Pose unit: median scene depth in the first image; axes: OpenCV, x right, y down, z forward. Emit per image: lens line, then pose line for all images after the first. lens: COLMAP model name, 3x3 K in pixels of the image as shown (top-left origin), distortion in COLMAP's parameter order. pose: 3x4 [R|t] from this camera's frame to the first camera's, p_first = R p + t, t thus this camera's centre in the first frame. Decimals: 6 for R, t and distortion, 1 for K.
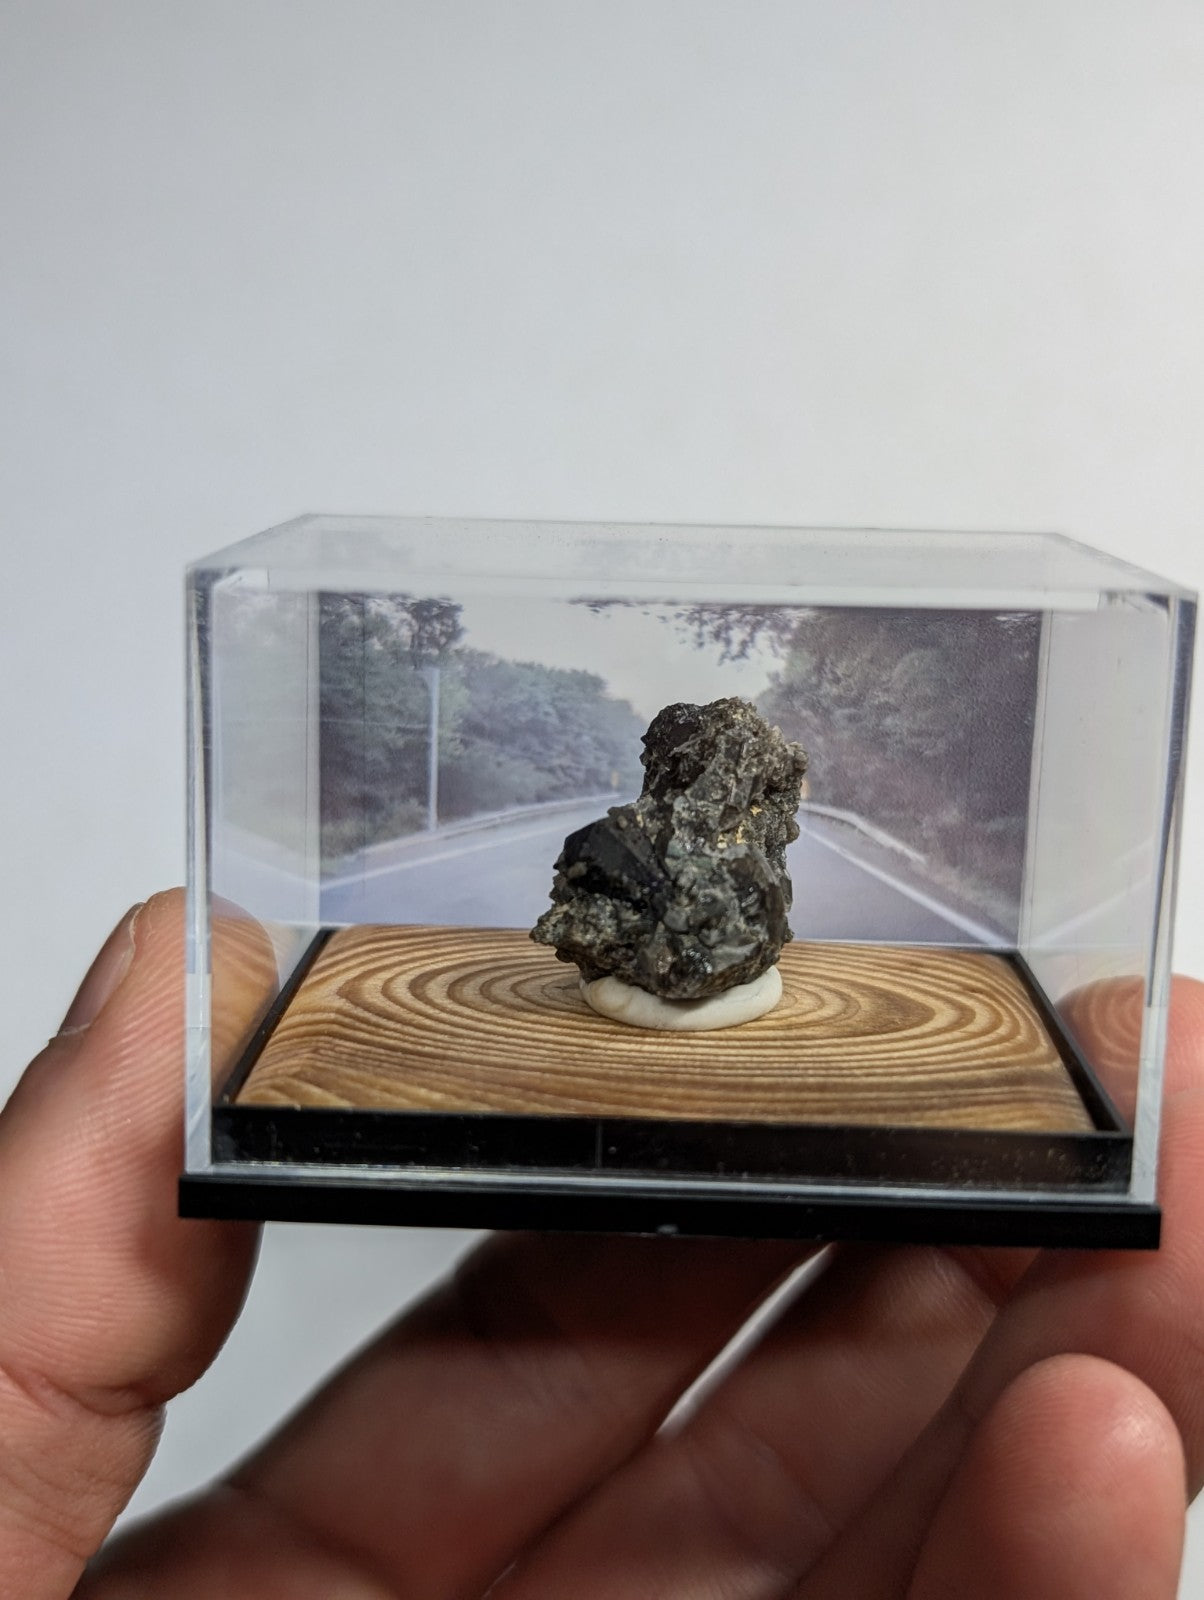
lens RADIAL K [[1791.9, 0, 623.0], [0, 1791.9, 744.9], [0, 0, 1]] dist [0.104881, -0.007622]
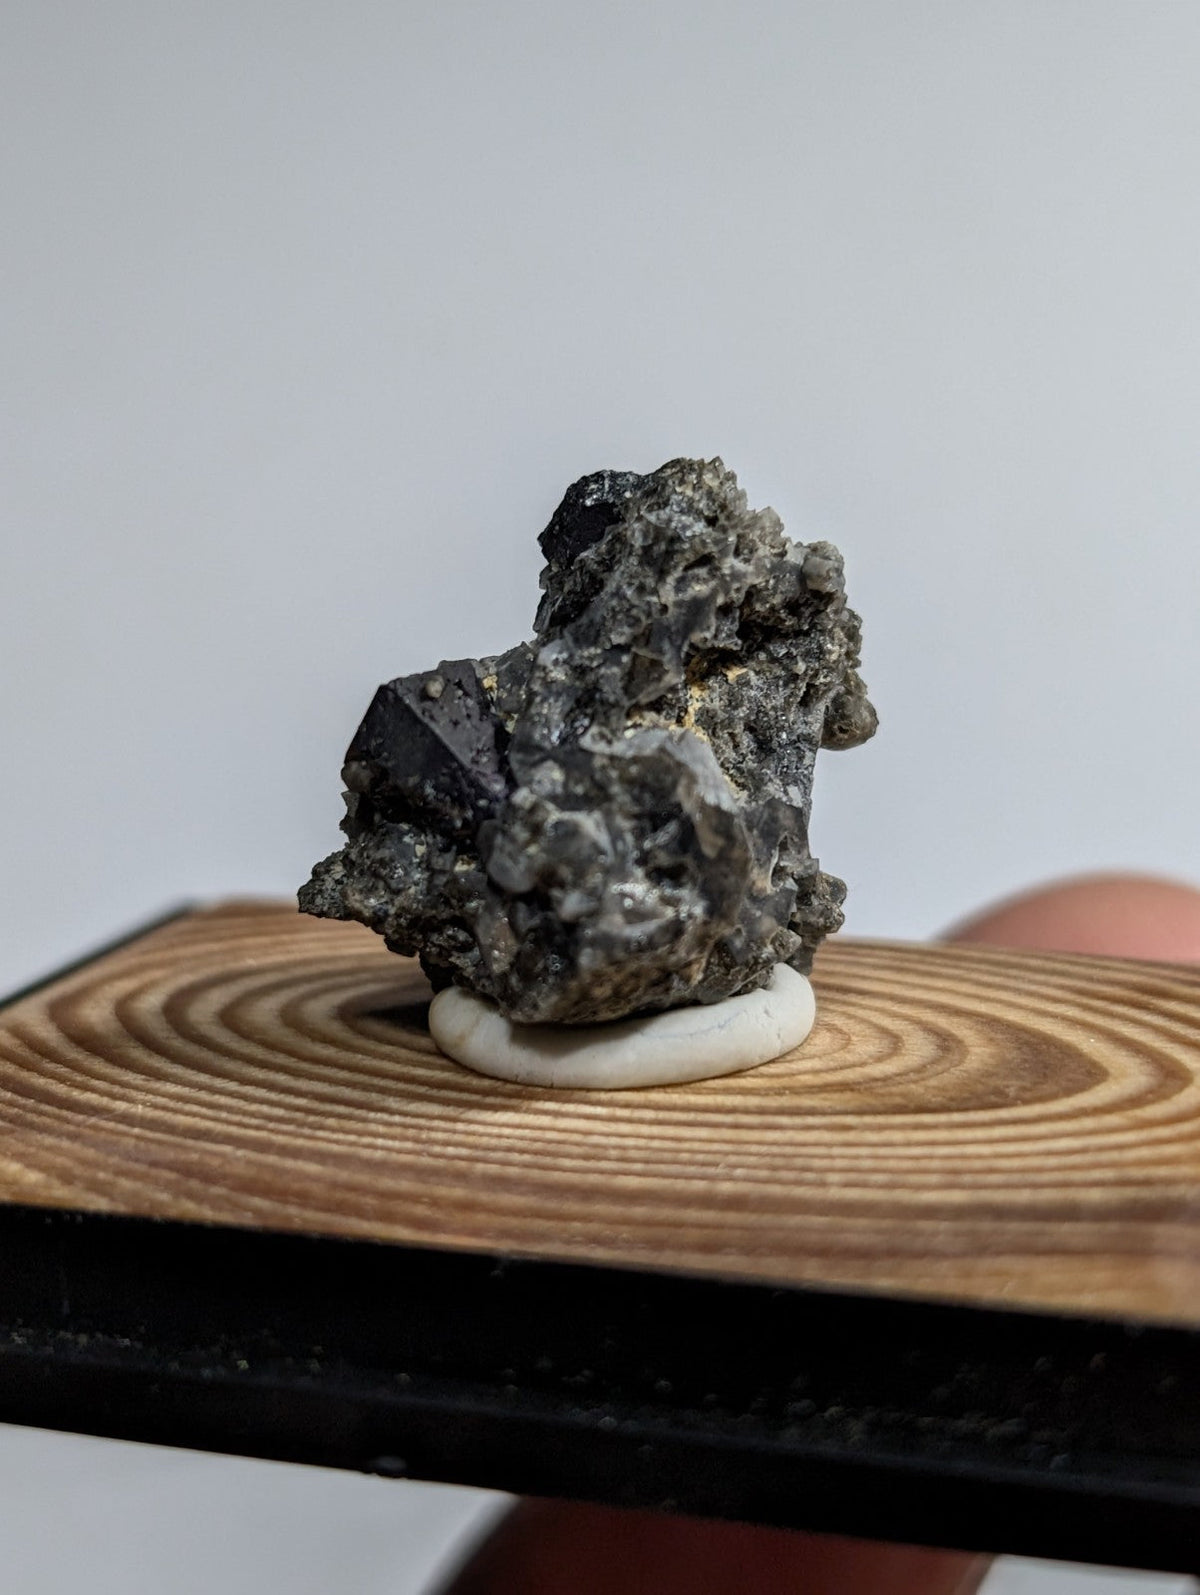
lens RADIAL K [[2847.0, 0, 596.2], [0, 2847.0, 680.7], [0, 0, 1]] dist [0.126560, -0.116330]
pose [[0.943607, -0.003818, -0.331047, 0.321779], [-0.000287, 0.999924, -0.012350, 0.051463], [0.331069, 0.011748, 0.943533, 0.218820]]
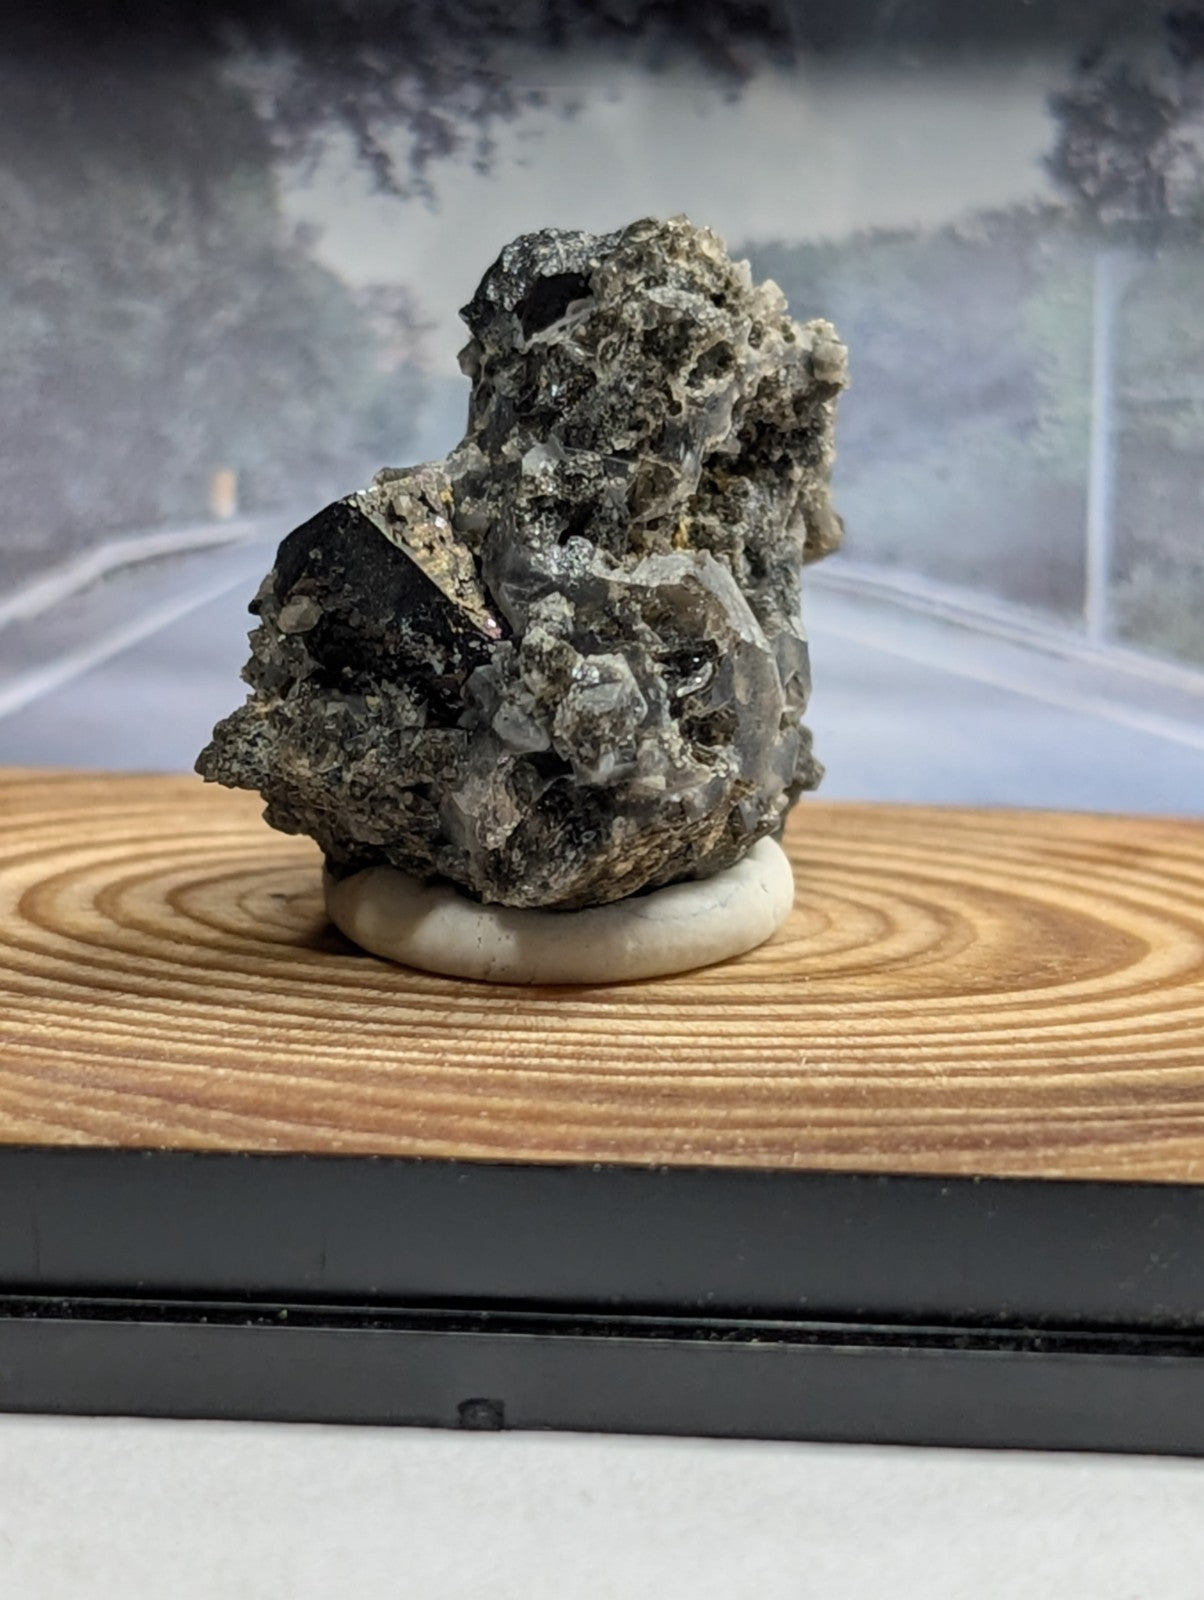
lens RADIAL K [[5112.3, 0, 551.4], [0, 5112.3, 706.5], [0, 0, 1]] dist [0.137195, 2.068068]
pose [[0.999222, -0.002703, -0.039349, 0.083968], [0.005011, 0.998265, 0.058665, 0.019712], [0.039122, -0.058816, 0.997502, -0.235038]]
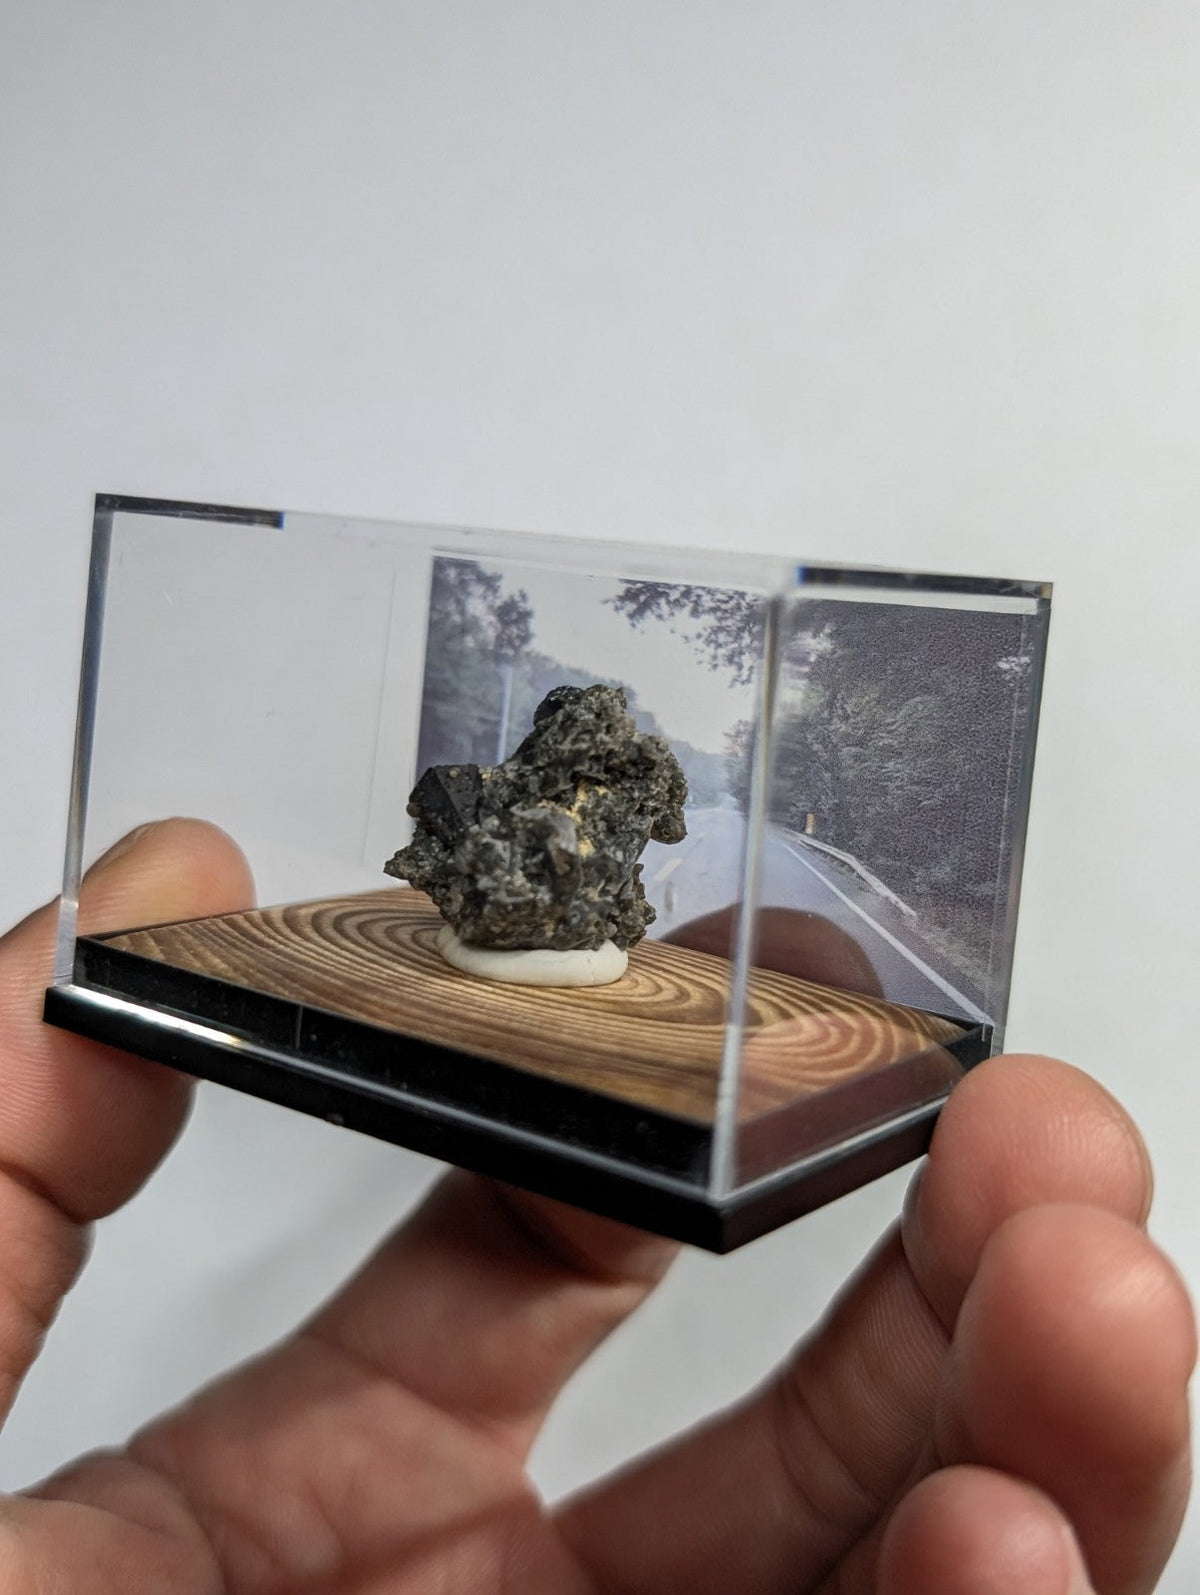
lens RADIAL K [[1741.4, 0, 609.7], [0, 1741.4, 751.1], [0, 0, 1]] dist [0.103473, 0.004194]
pose [[0.842760, 0.116019, -0.525638, 0.636036], [-0.174346, 0.982691, -0.062631, 0.080036], [0.509273, 0.144426, 0.848400, 0.139239]]
